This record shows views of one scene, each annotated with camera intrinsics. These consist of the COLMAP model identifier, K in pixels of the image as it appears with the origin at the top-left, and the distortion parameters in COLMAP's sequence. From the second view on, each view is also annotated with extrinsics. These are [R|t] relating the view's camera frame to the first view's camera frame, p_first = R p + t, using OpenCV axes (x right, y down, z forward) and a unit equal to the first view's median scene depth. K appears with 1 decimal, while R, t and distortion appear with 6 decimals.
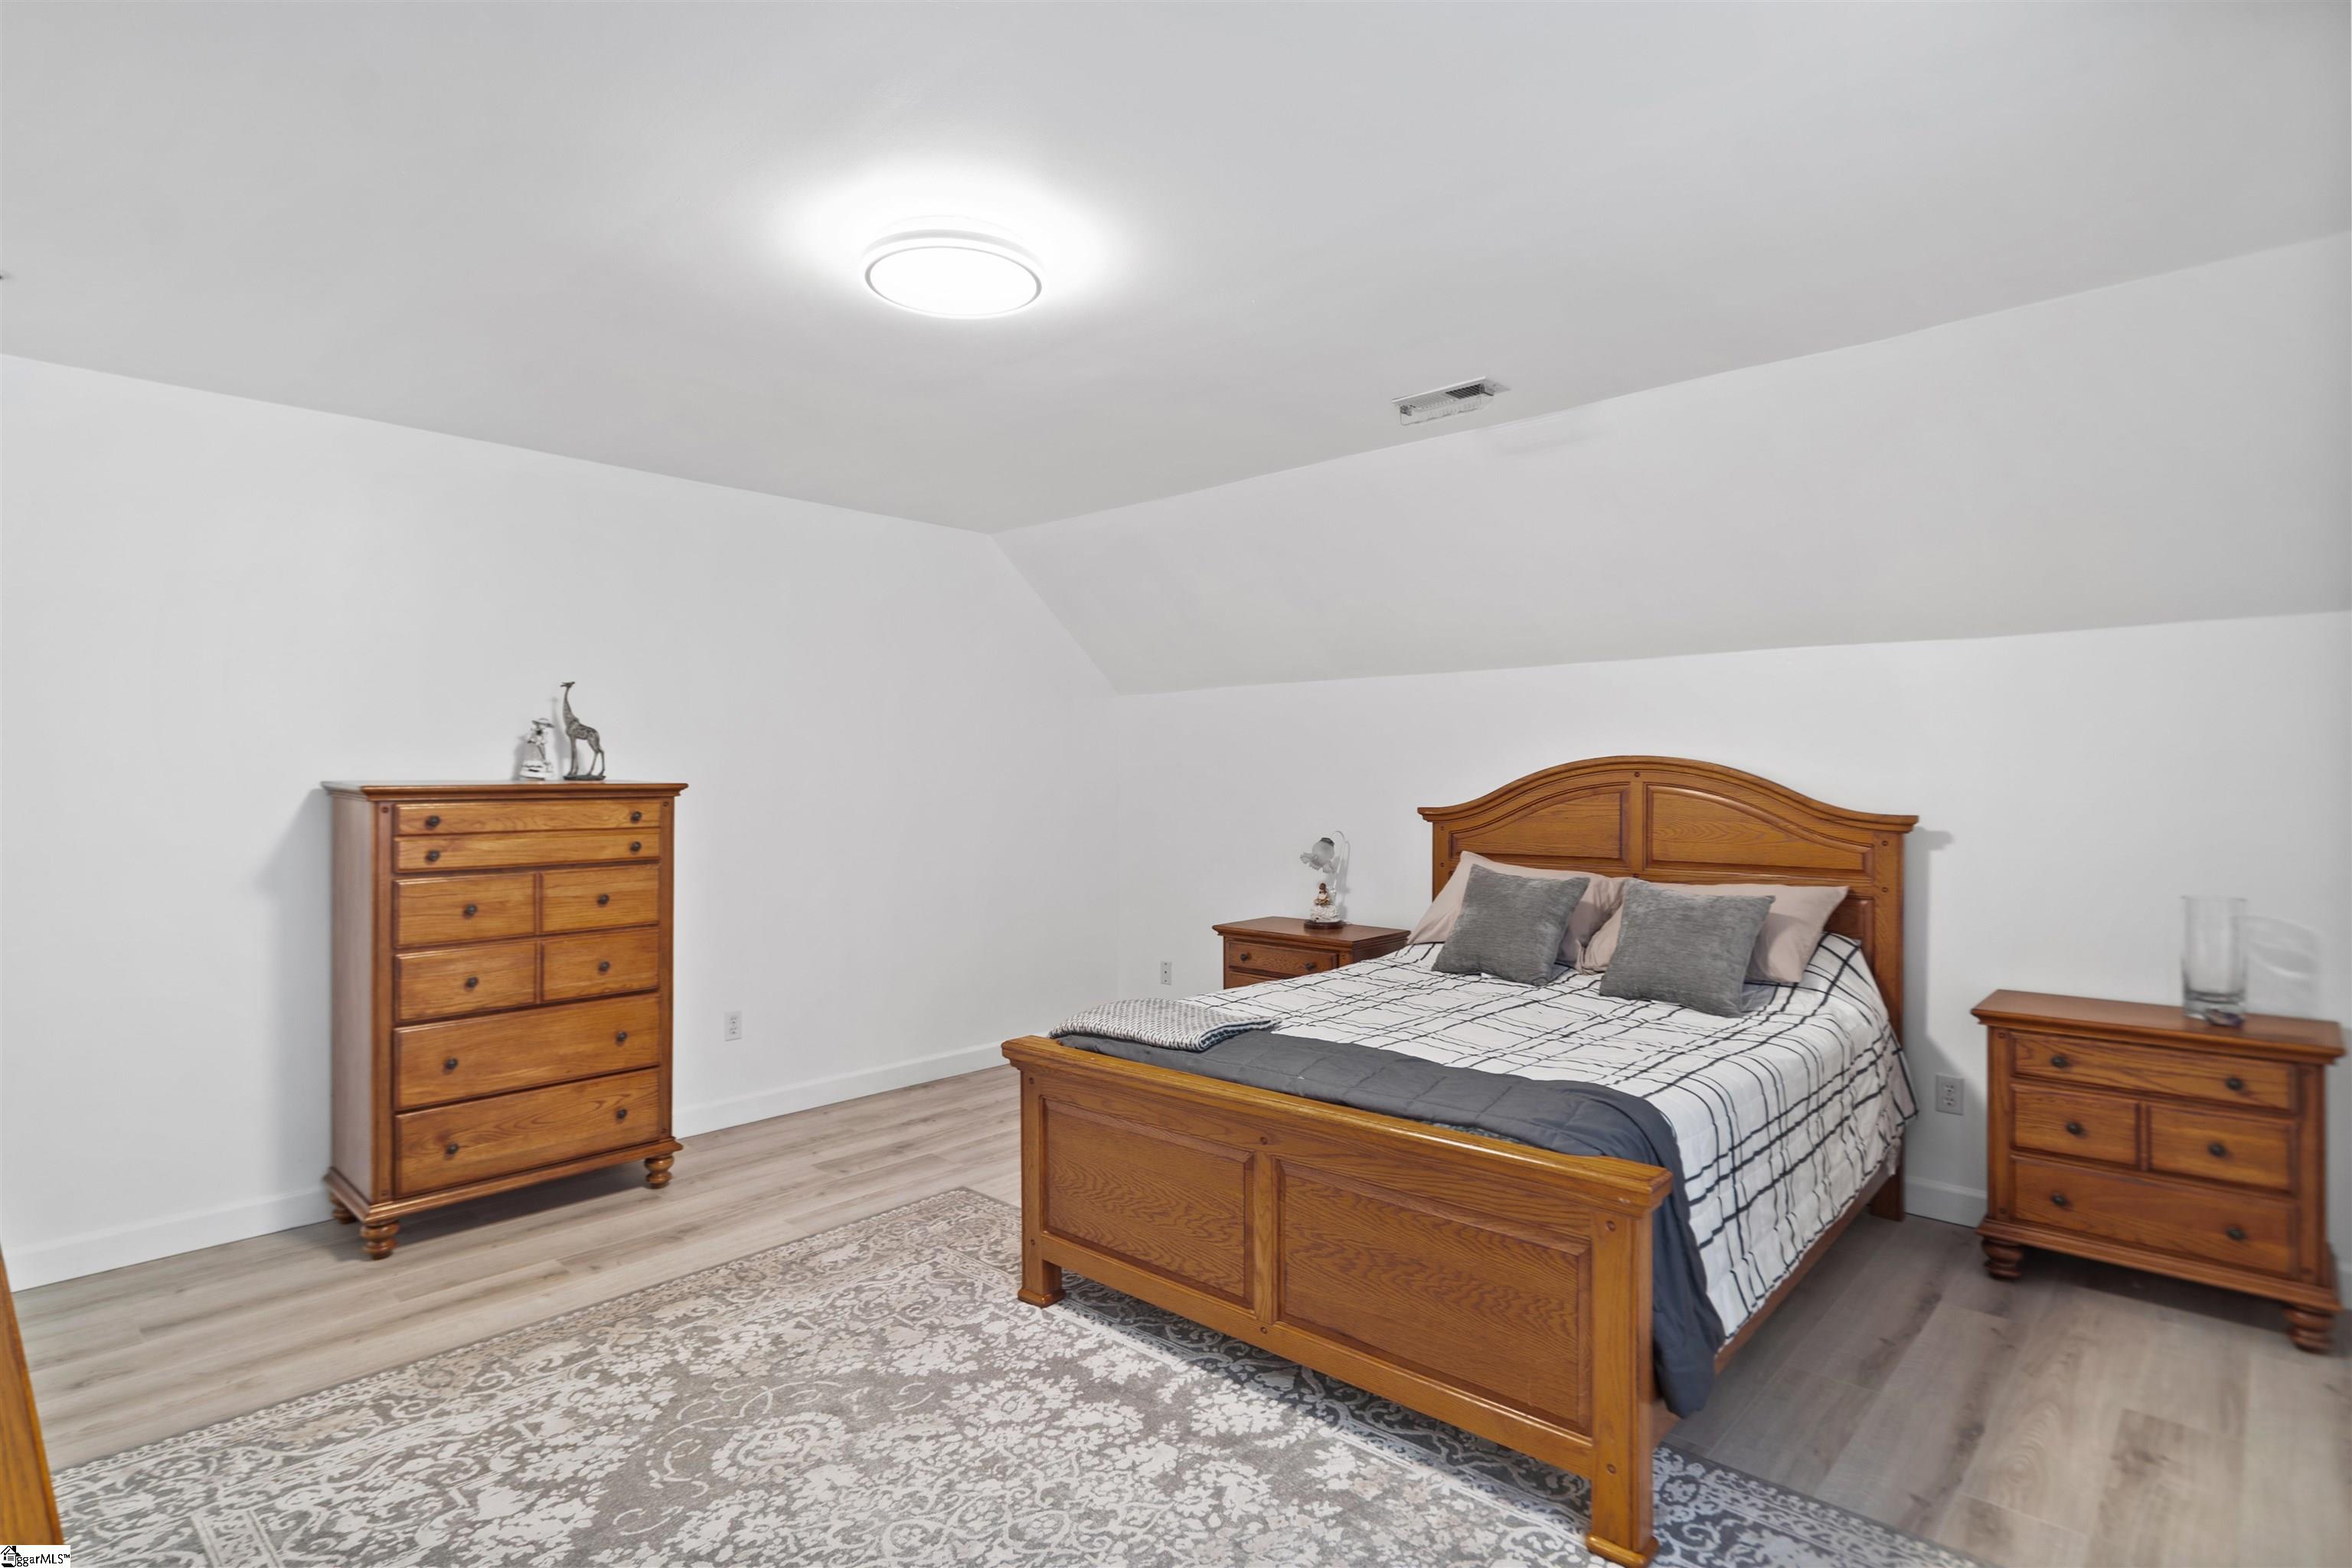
lens RADIAL K [[1215.4, 0, 1164.9], [0, 1215.4, 773.2], [0, 0, 1]] dist [0.002452, -0.000489]
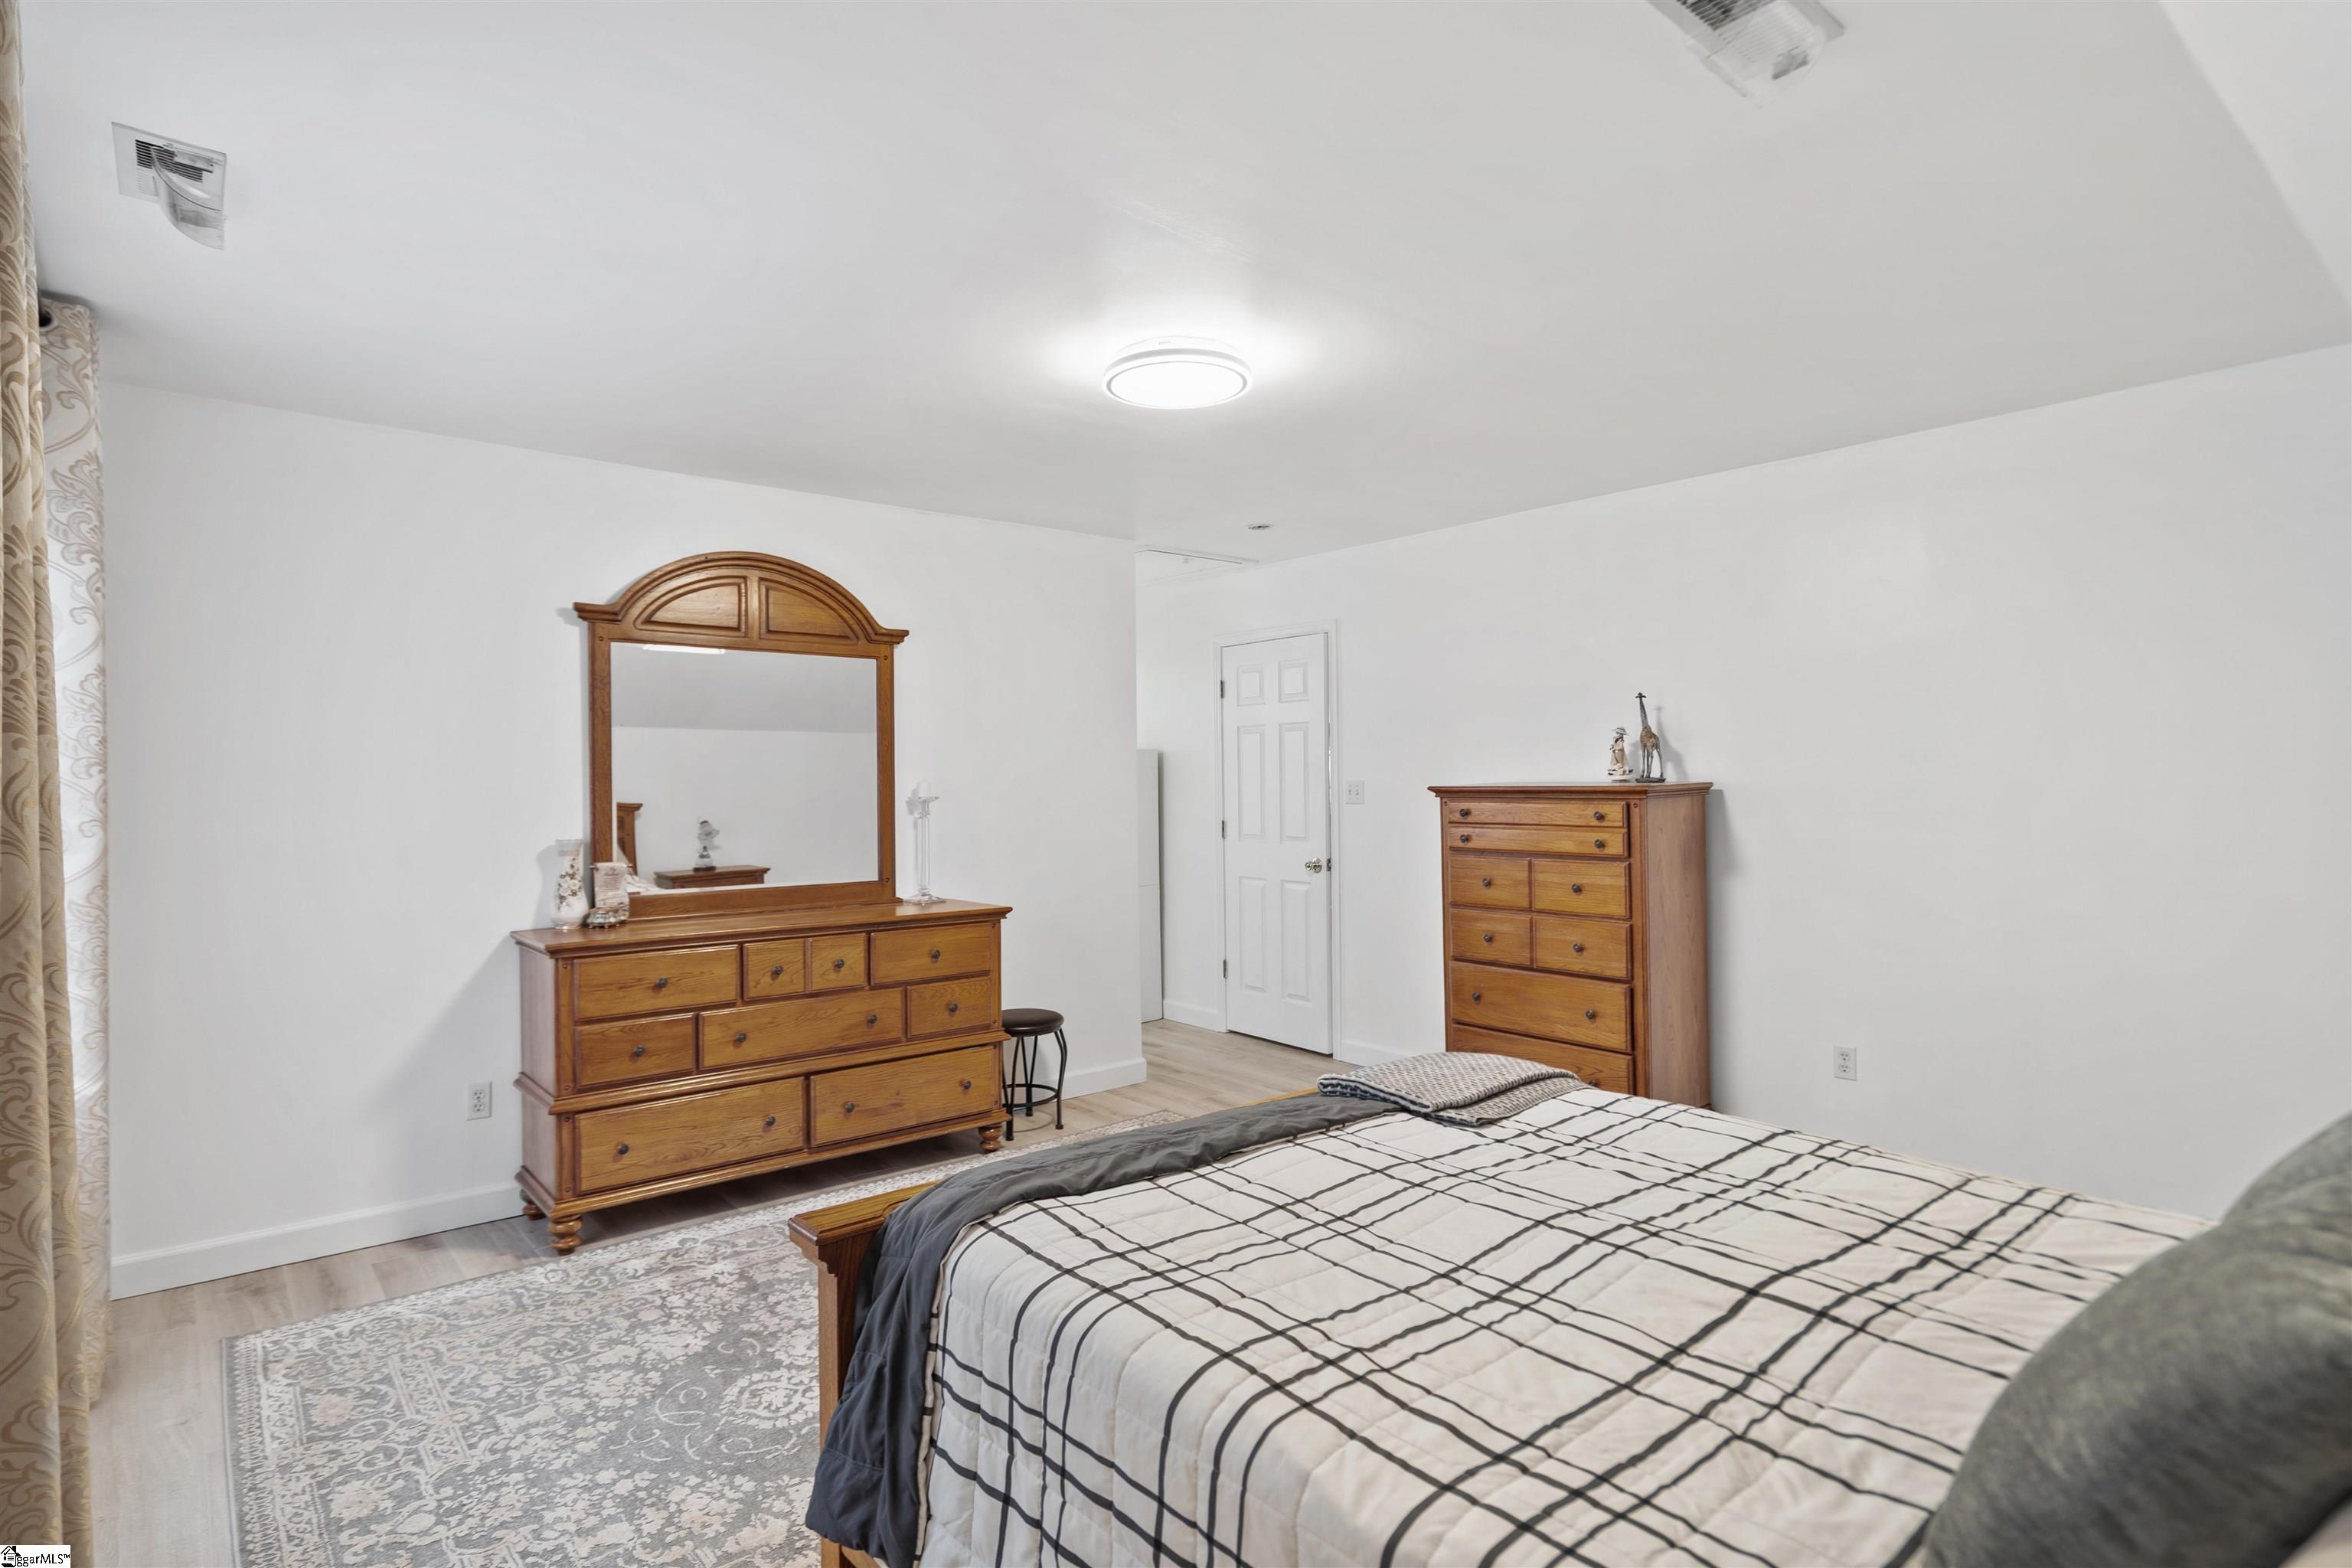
lens RADIAL K [[1215.4, 0, 1164.0], [0, 1215.4, 784.0], [0, 0, 1]] dist [0.002452, -0.000489]
pose [[-0.116248, 0.003171, -0.993215, 0.907856], [0.006767, 0.999974, 0.002400, 0.002107], [0.993197, -0.006442, -0.116267, 0.968884]]
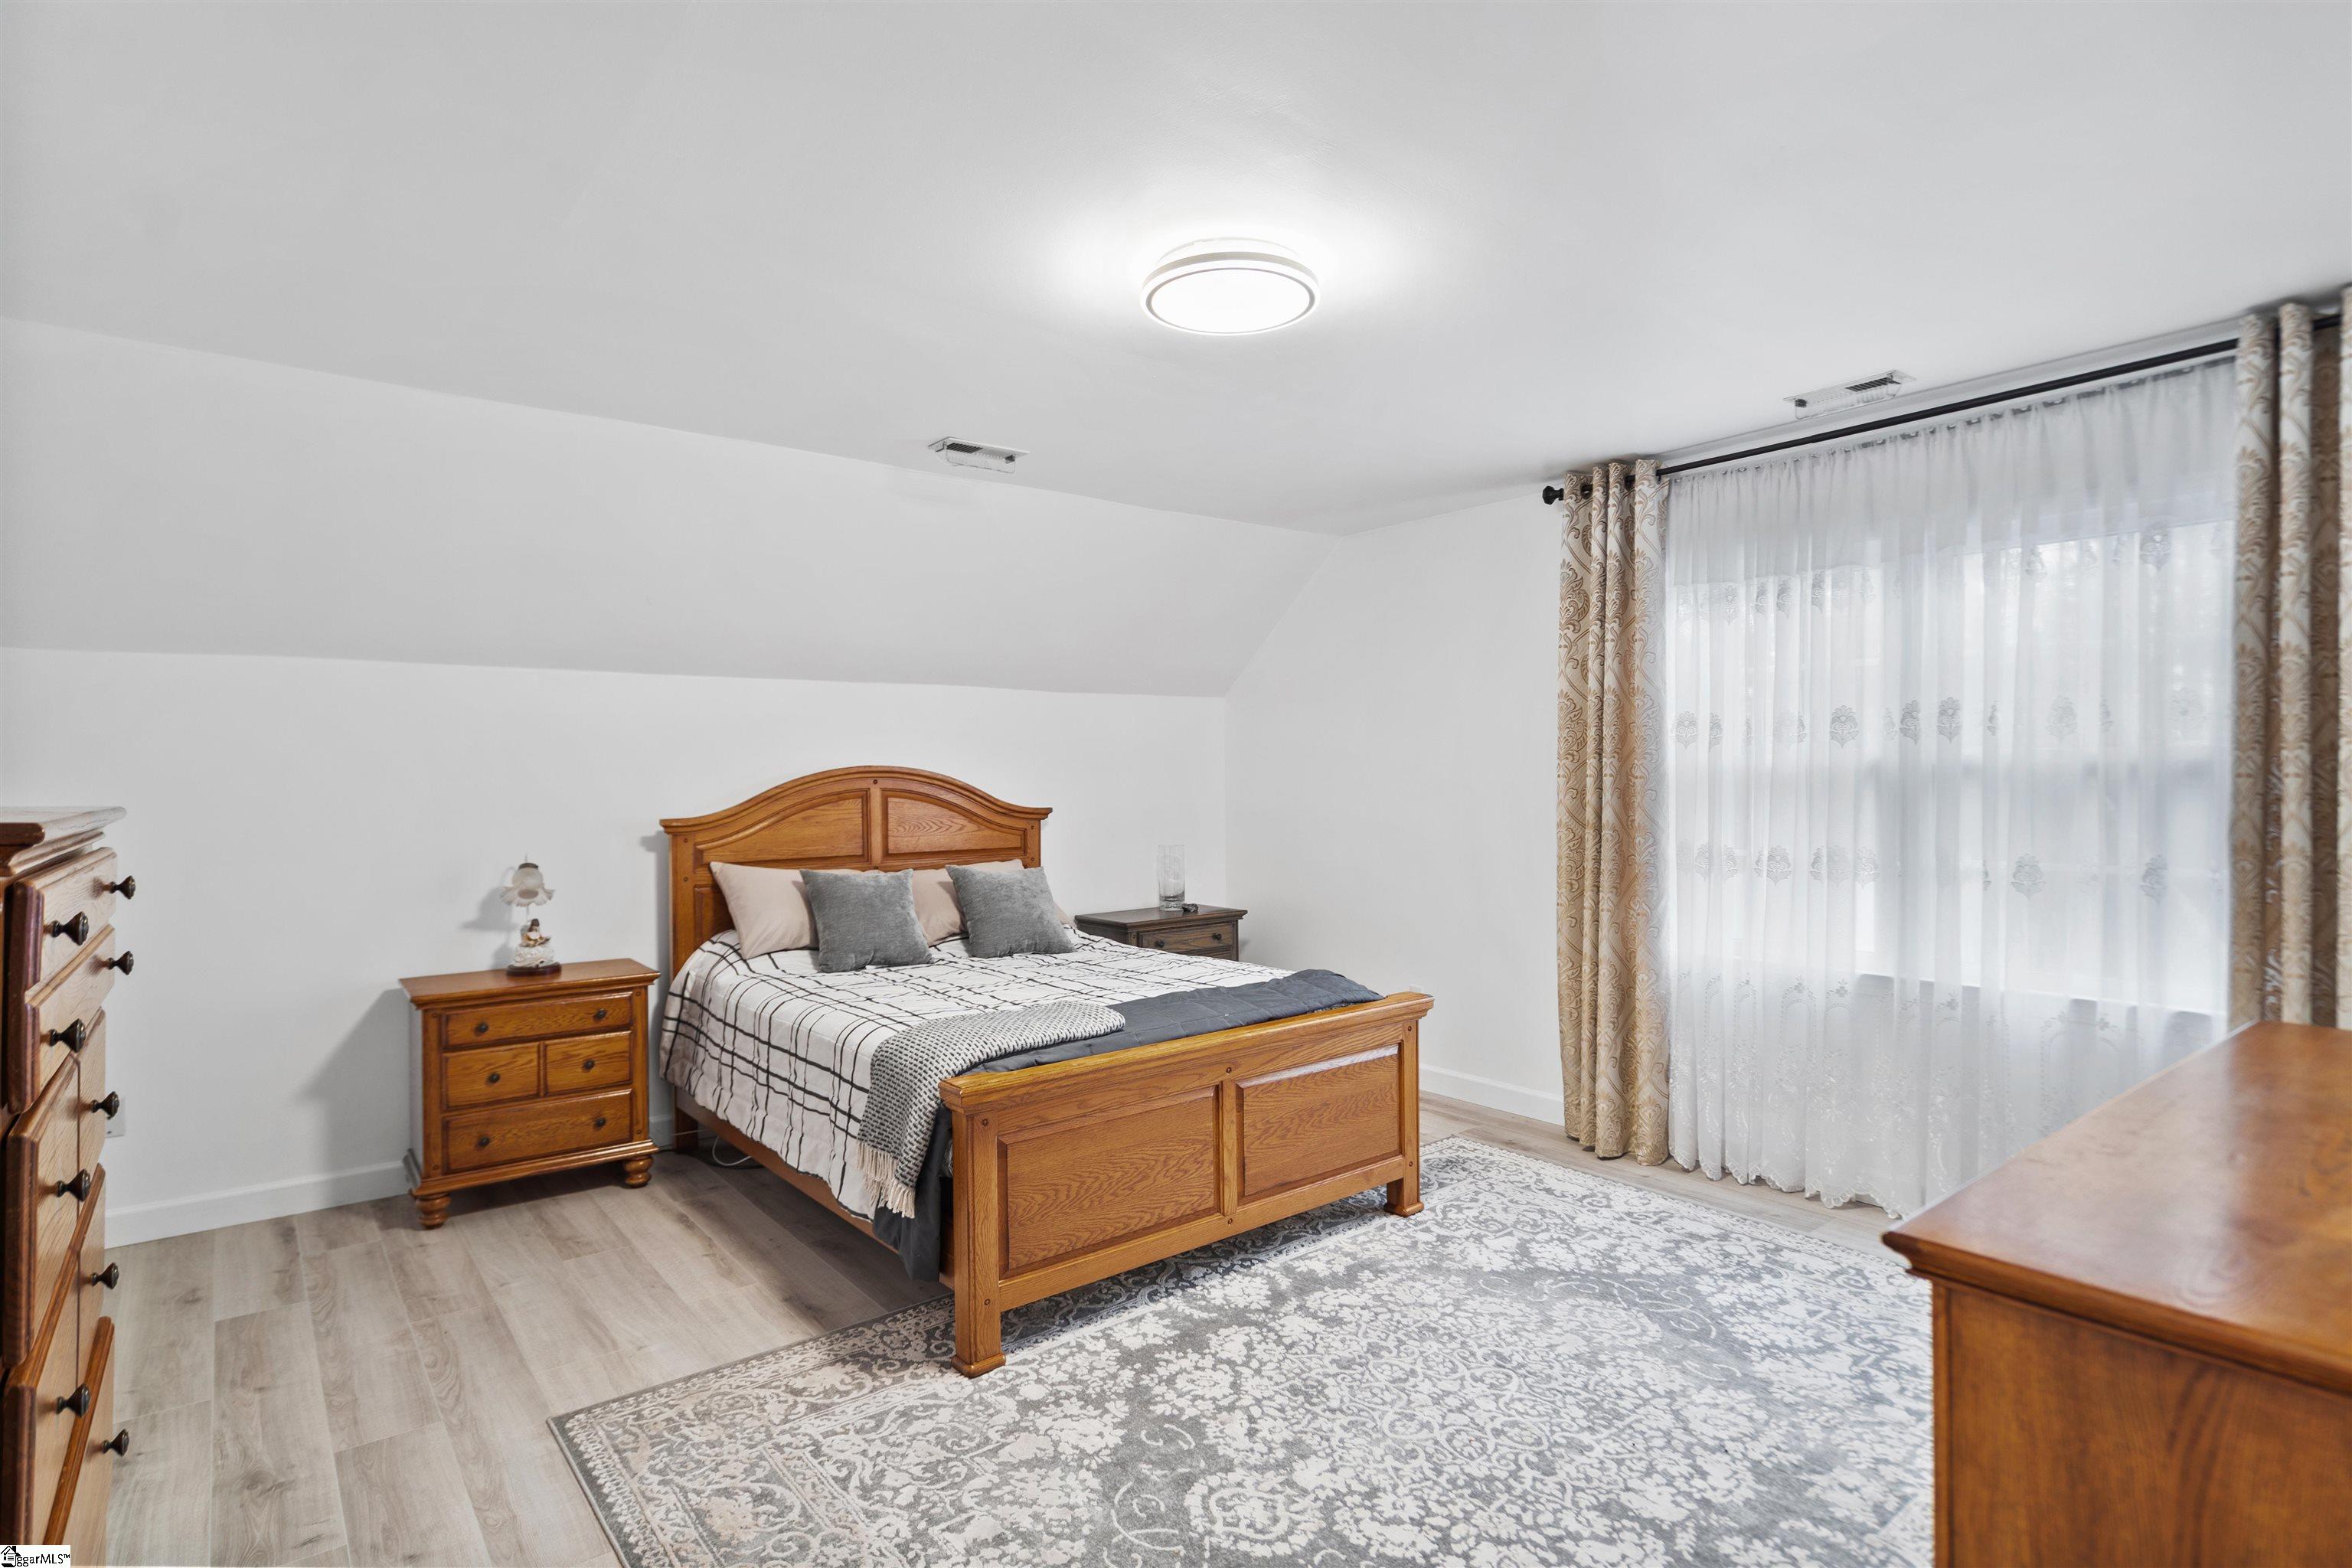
lens RADIAL K [[1215.4, 0, 1182.7], [0, 1215.4, 788.4], [0, 0, 1]] dist [0.002452, -0.000489]
pose [[0.129127, -0.007439, 0.991600, -1.035978], [0.008290, 0.999945, 0.006422, 0.003793], [-0.991593, 0.007391, 0.129182, 0.787137]]
